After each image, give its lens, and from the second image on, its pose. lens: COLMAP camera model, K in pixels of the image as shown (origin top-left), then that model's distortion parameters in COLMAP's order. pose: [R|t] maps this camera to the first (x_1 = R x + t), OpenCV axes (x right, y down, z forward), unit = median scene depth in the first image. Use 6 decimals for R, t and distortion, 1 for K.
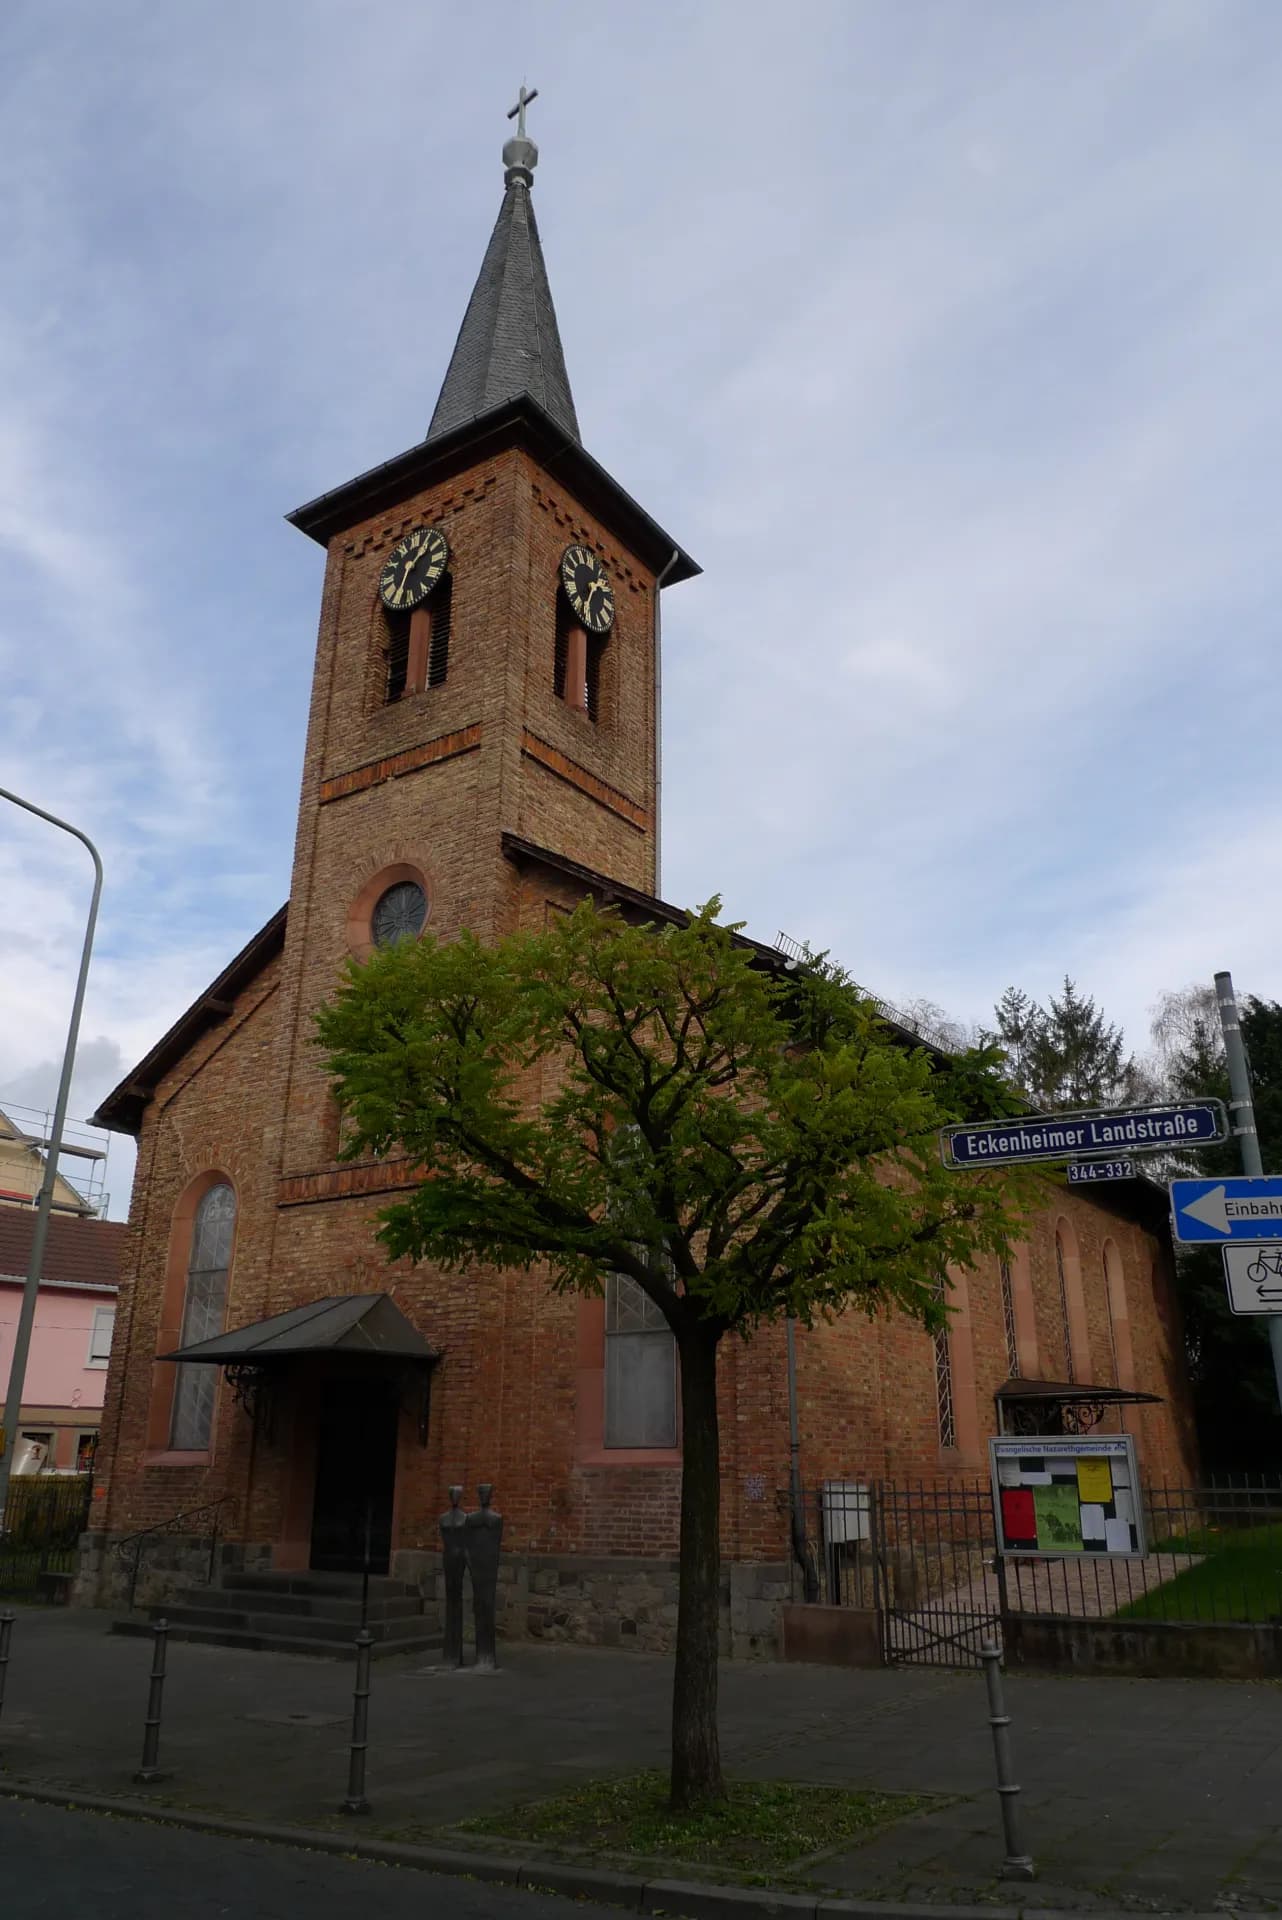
lens RADIAL K [[1333.3, 0, 648.1], [0, 1333.3, 960.4], [0, 0, 1]] dist [-0.022635, -0.011861]
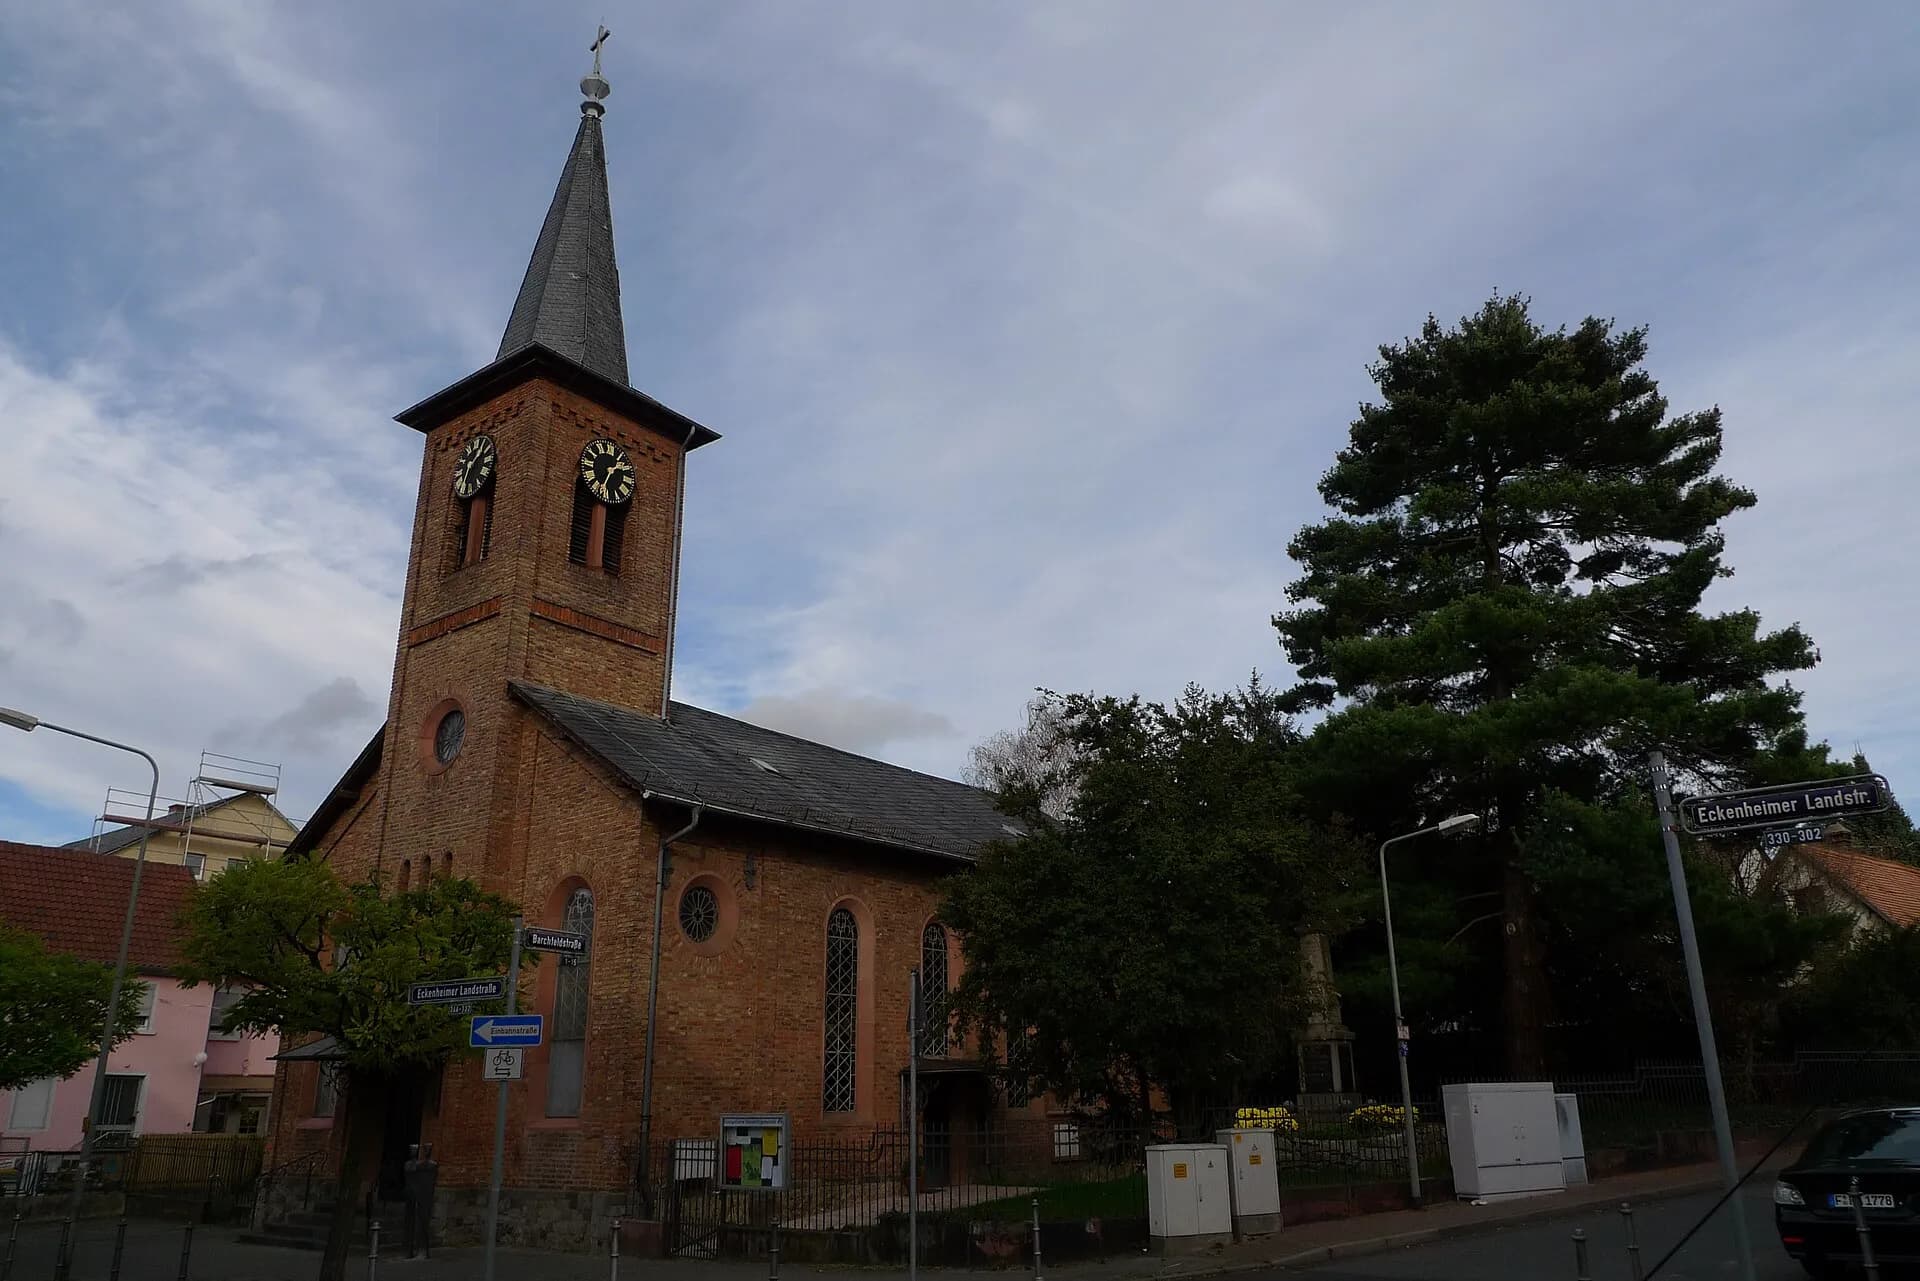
lens RADIAL K [[1333.3, 0, 965.1], [0, 1333.3, 639.7], [0, 0, 1]] dist [-0.022635, -0.011861]
pose [[0.997937, -0.032665, -0.055270, 0.396712], [0.034259, 0.999017, 0.028140, -0.143374], [0.054297, -0.029976, 0.998075, -0.326183]]
